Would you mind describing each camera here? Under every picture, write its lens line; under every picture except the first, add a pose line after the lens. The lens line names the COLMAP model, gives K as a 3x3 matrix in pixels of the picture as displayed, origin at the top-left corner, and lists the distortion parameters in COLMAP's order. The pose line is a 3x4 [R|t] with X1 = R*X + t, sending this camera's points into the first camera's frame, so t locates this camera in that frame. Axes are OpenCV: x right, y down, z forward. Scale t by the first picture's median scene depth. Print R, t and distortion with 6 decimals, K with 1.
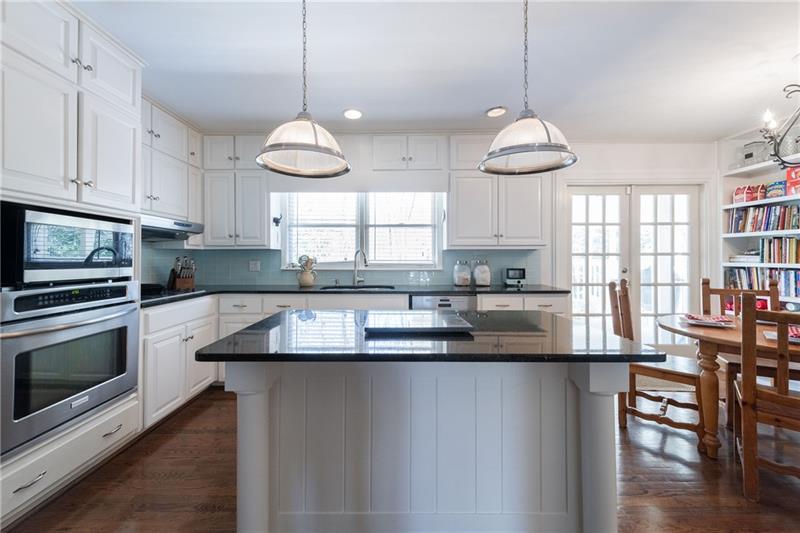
lens RADIAL K [[317.9, 0, 396.0], [0, 317.9, 258.3], [0, 0, 1]] dist [0.003726, -0.000625]
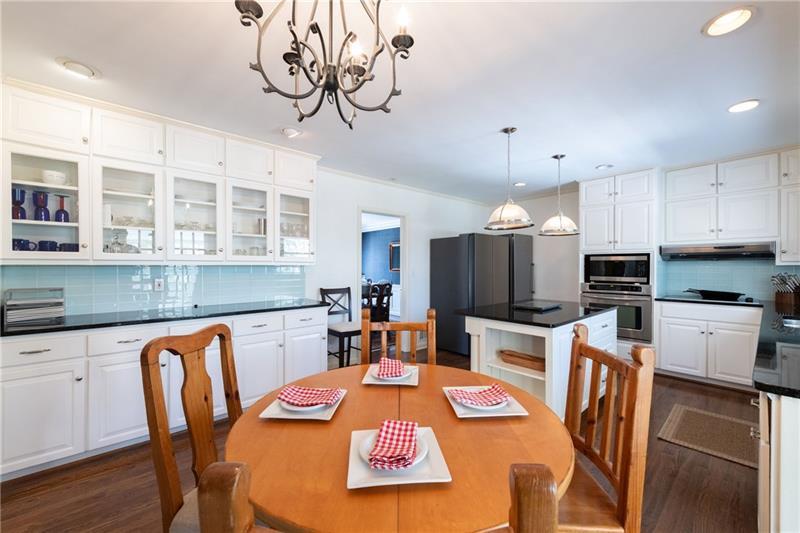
lens RADIAL K [[317.9, 0, 400.9], [0, 317.9, 268.7], [0, 0, 1]] dist [0.003726, -0.000625]
pose [[-0.753490, 0.002875, -0.657453, 0.966370], [-0.000578, 0.999987, 0.005036, -0.021525], [0.657459, 0.004174, -0.753479, 0.912769]]
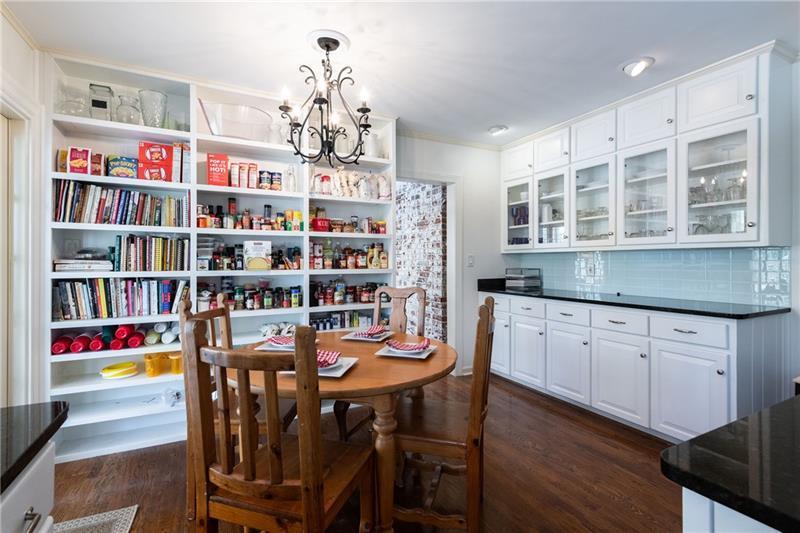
lens RADIAL K [[363.6, 0, 399.7], [0, 363.6, 261.2], [0, 0, 1]] dist [0.001923, -0.000325]
pose [[-0.457771, 0.001722, 0.889068, 0.191394], [0.007286, 0.999972, 0.001815, -0.004116], [-0.889040, 0.007308, -0.457771, 0.821930]]
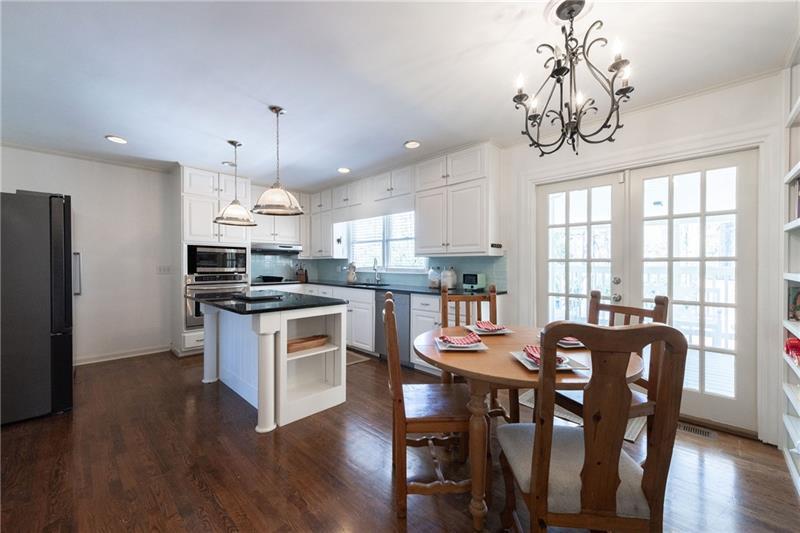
lens RADIAL K [[317.9, 0, 401.5], [0, 317.9, 270.1], [0, 0, 1]] dist [0.003726, -0.000625]
pose [[0.721915, 0.014991, -0.691819, 0.985392], [-0.003674, 0.999834, 0.017831, 0.000150], [0.691972, -0.010331, 0.721851, 0.073397]]
